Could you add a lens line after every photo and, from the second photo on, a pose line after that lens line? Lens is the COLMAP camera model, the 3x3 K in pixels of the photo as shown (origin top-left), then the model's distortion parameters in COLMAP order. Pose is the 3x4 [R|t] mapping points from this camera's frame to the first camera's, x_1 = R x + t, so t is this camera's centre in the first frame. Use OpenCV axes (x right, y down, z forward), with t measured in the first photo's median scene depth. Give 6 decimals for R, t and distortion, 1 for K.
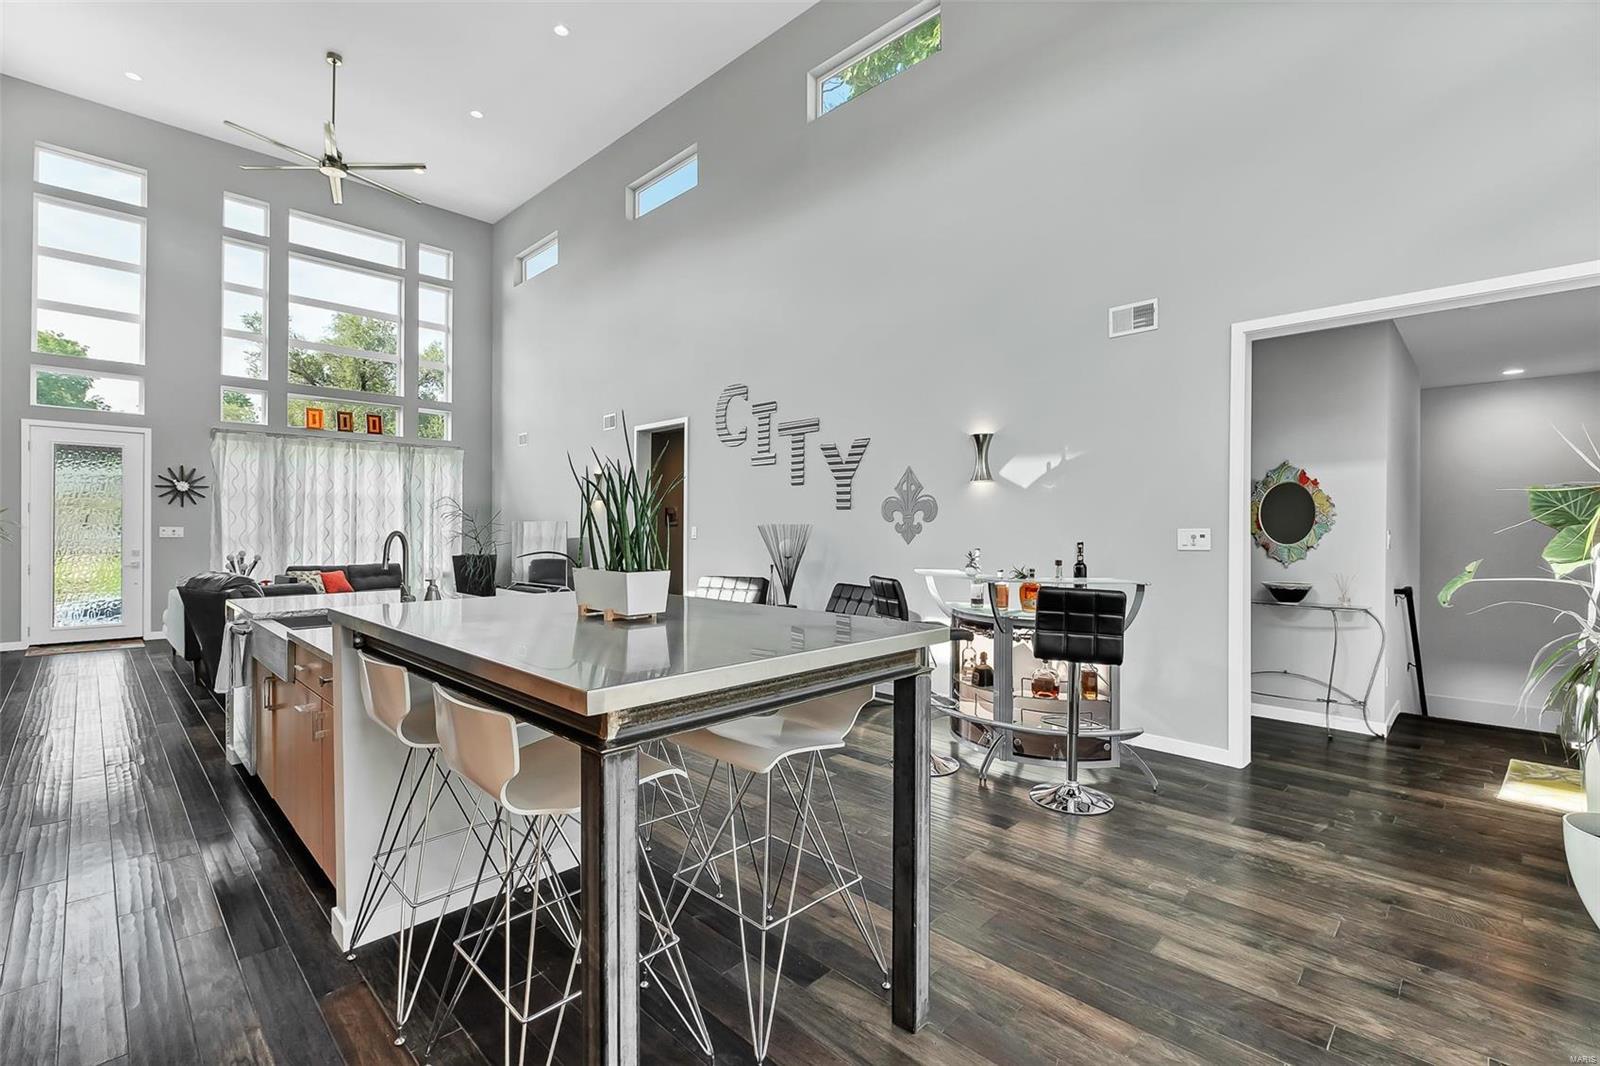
lens RADIAL K [[704.5, 0, 799.0], [0, 704.5, 526.4], [0, 0, 1]] dist [0.009562, 0.001353]
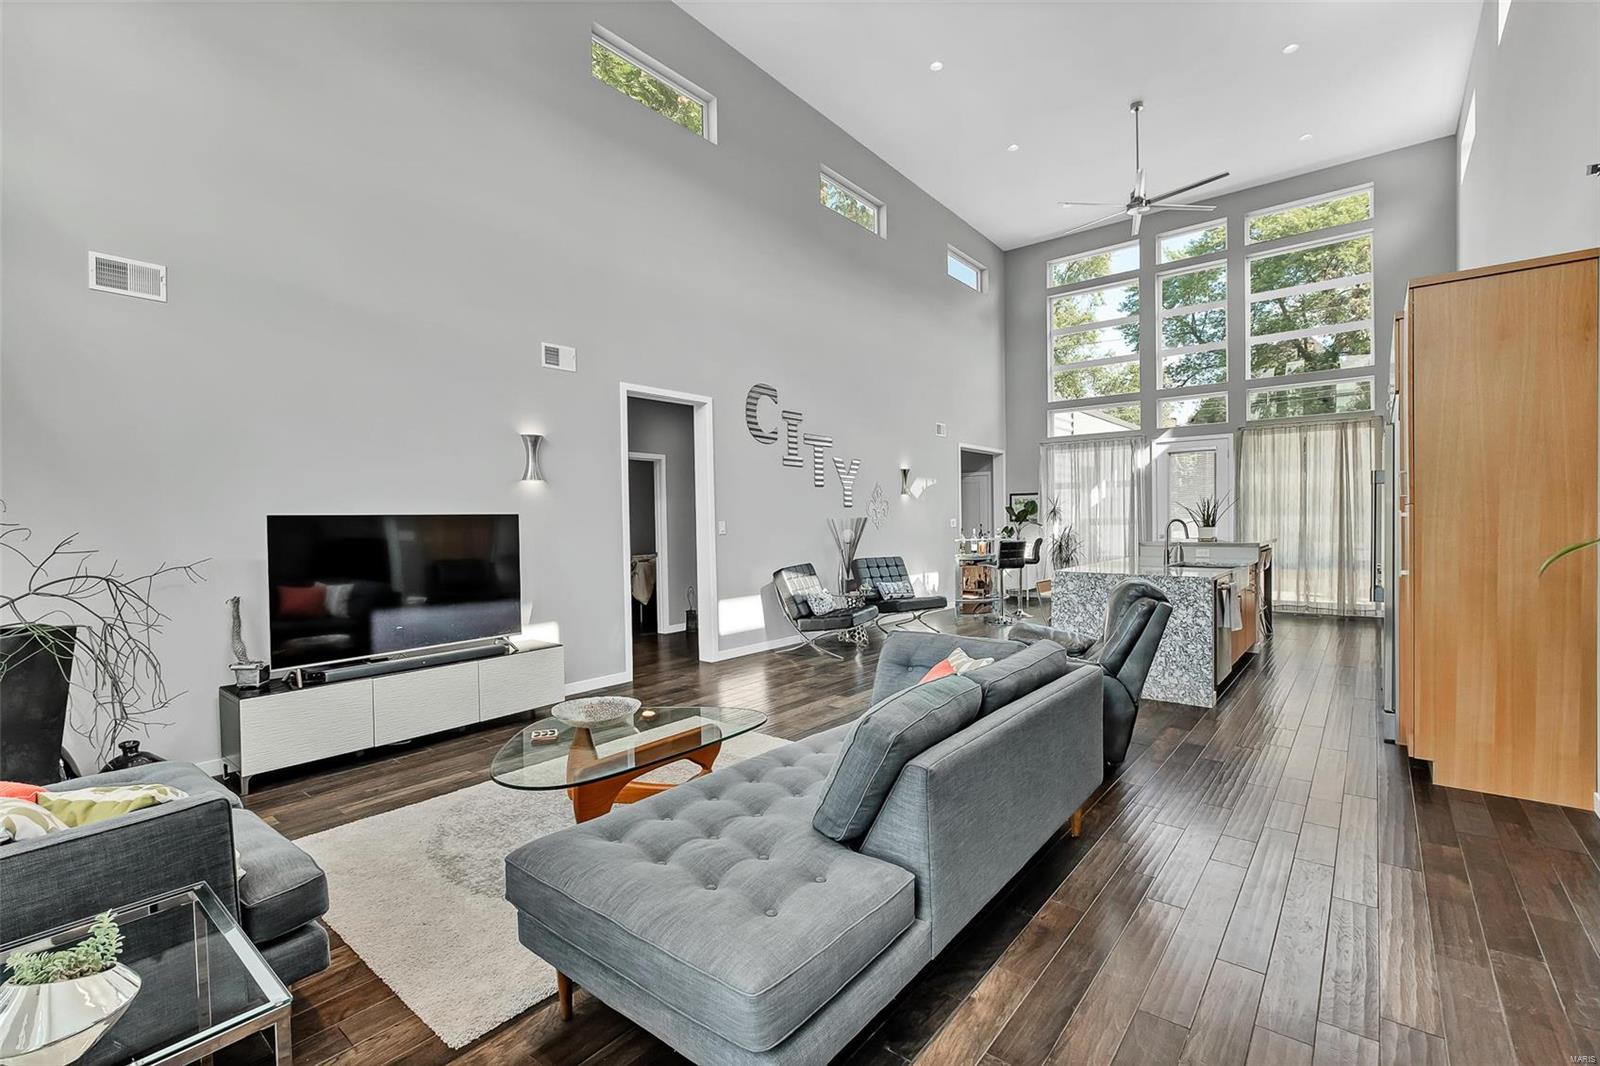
lens RADIAL K [[704.5, 0, 799.1], [0, 704.5, 534.5], [0, 0, 1]] dist [0.009562, 0.001353]
pose [[-0.087160, -0.017188, 0.996046, -1.164740], [0.018344, 0.999654, 0.018856, 0.001301], [-0.996025, 0.019915, -0.086815, 1.073805]]
